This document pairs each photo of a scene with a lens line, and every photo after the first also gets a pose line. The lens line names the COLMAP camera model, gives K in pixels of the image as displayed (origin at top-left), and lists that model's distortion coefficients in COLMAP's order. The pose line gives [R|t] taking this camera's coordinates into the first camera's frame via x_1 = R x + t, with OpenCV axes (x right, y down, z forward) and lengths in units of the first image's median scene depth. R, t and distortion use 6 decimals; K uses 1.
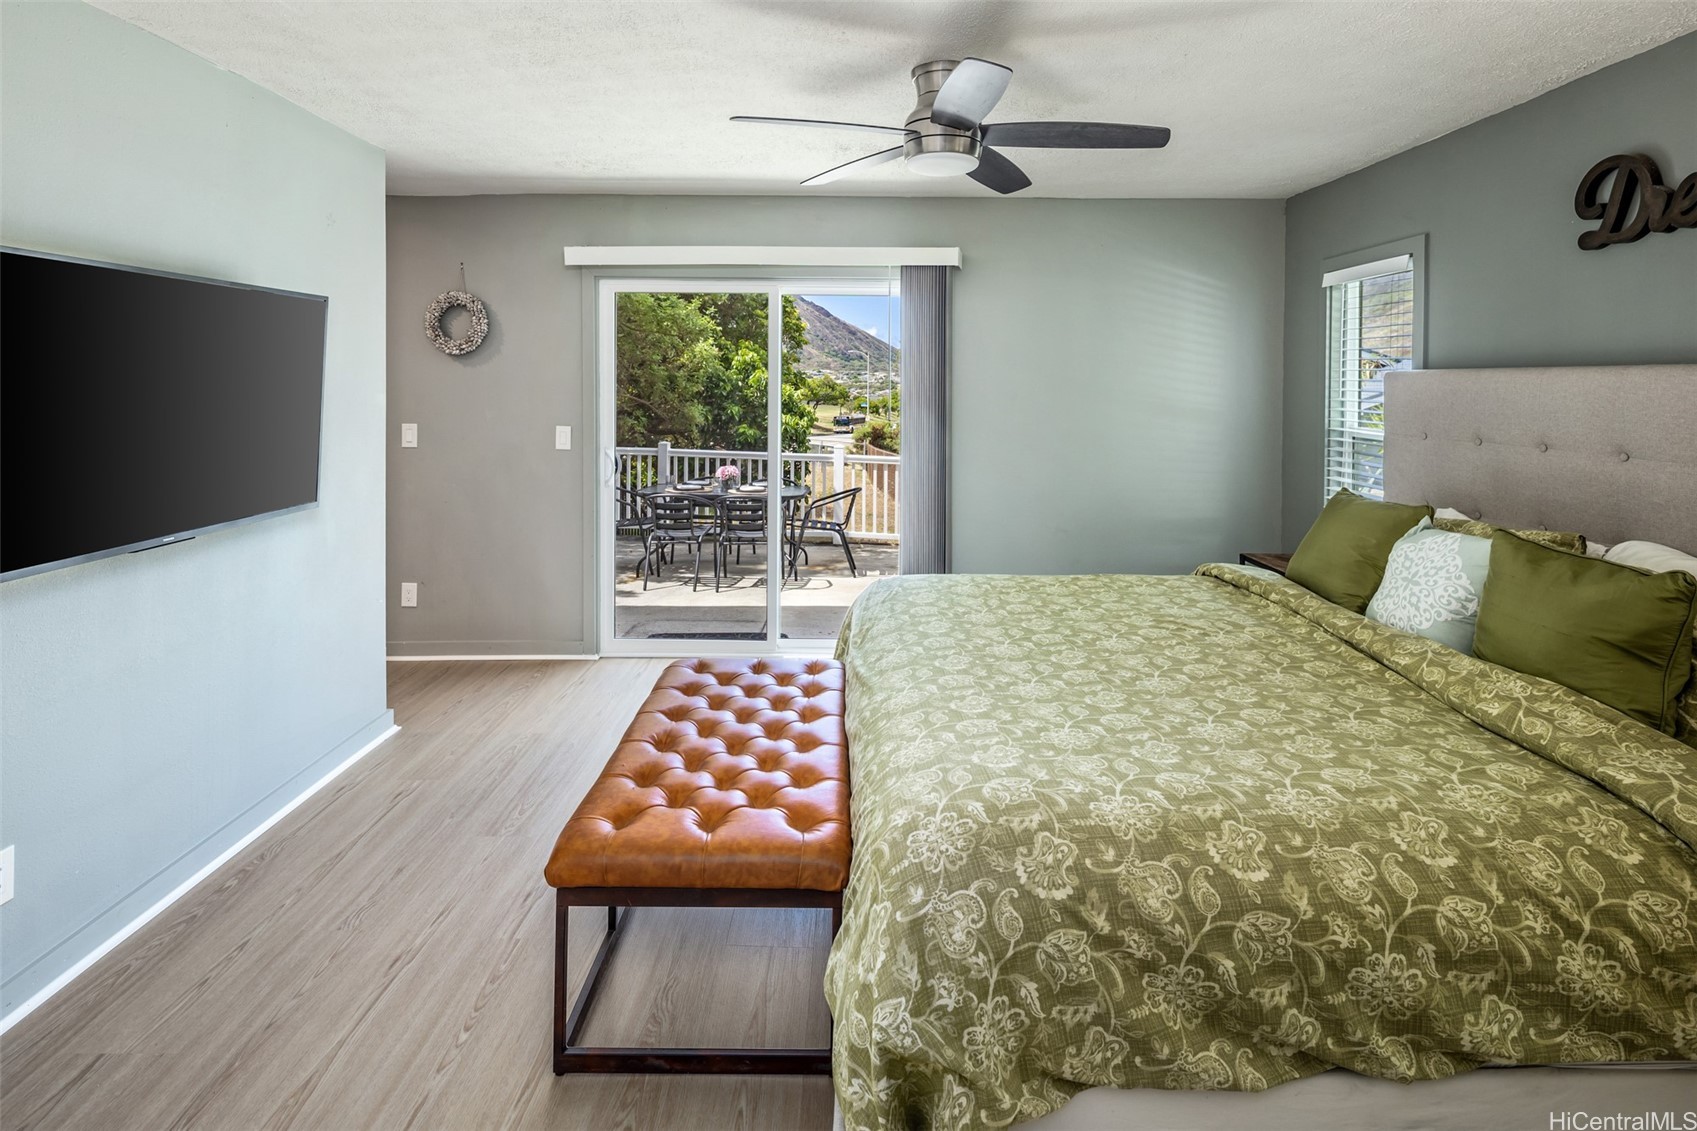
lens RADIAL K [[825.3, 0, 855.2], [0, 825.3, 563.2], [0, 0, 1]] dist [0.017881, 0.000496]
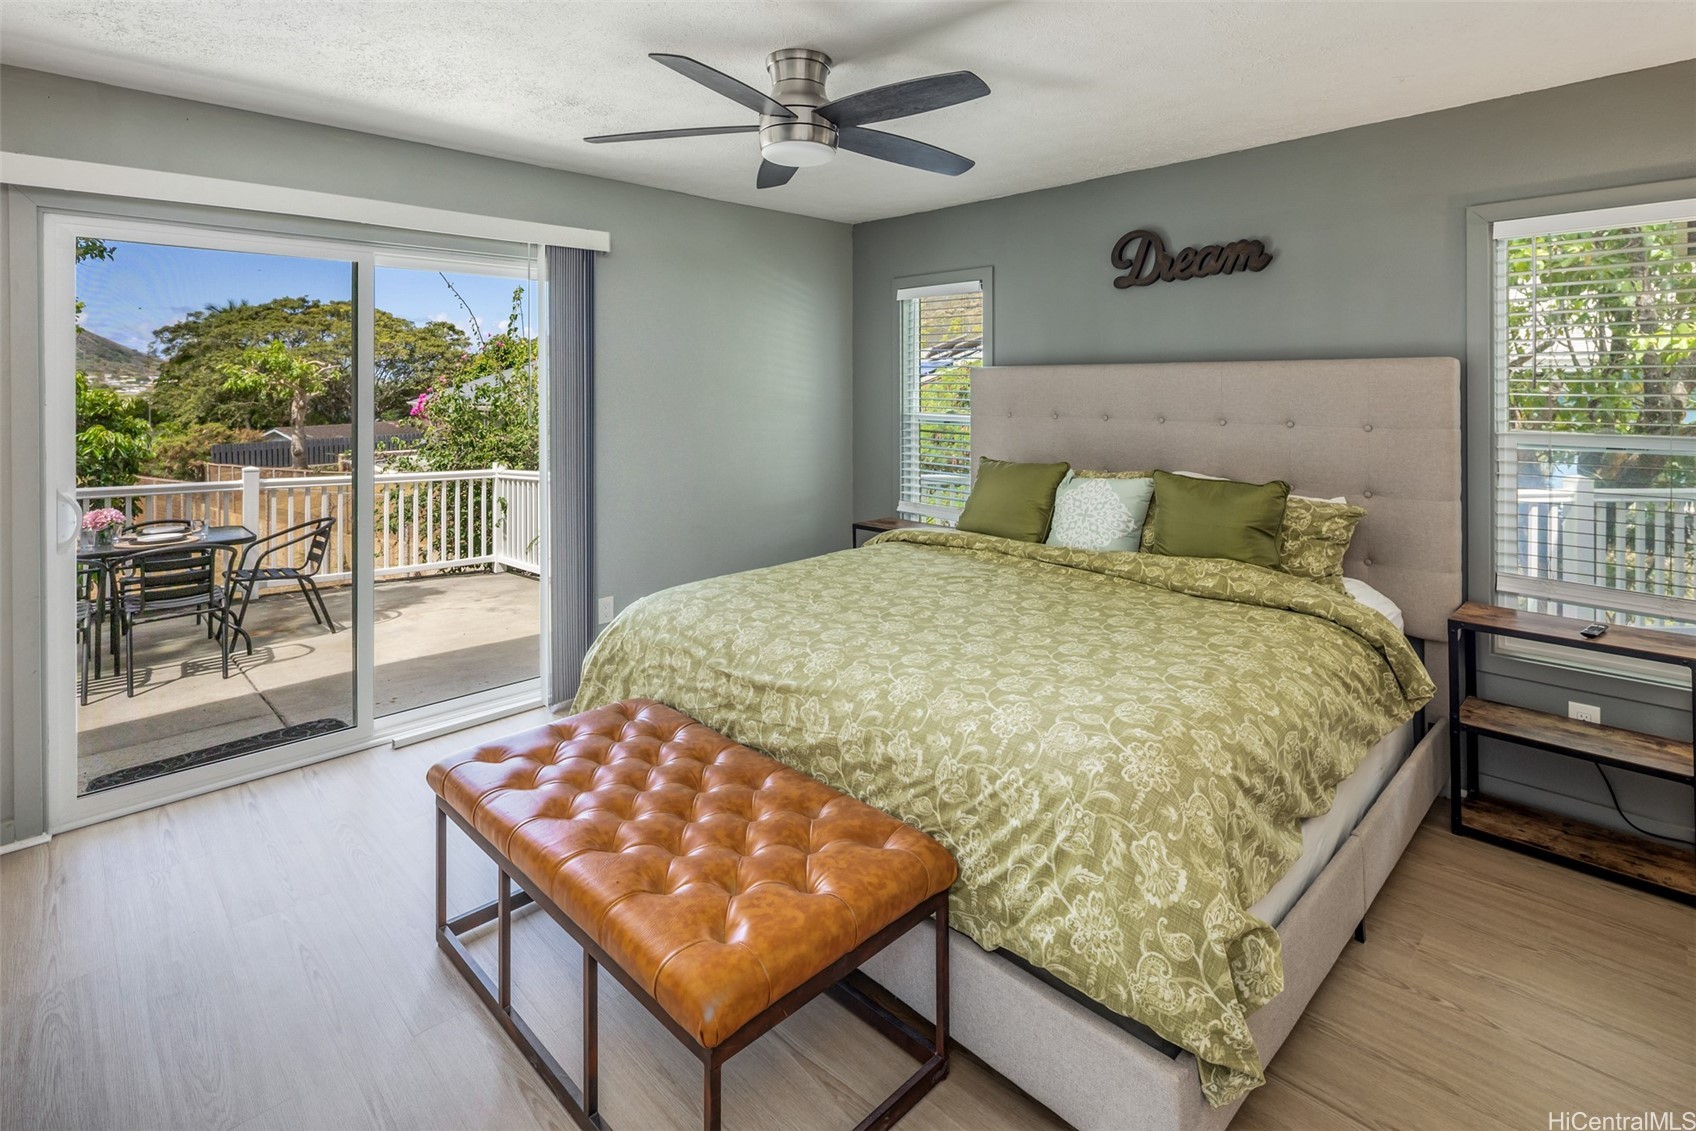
lens RADIAL K [[824.9, 0, 854.7], [0, 824.9, 563.2], [0, 0, 1]] dist [0.017881, 0.000496]
pose [[0.704883, -0.165387, 0.689773, -0.603878], [0.165791, 0.983917, 0.066492, -0.058090], [-0.689676, 0.067489, 0.720966, 0.273838]]
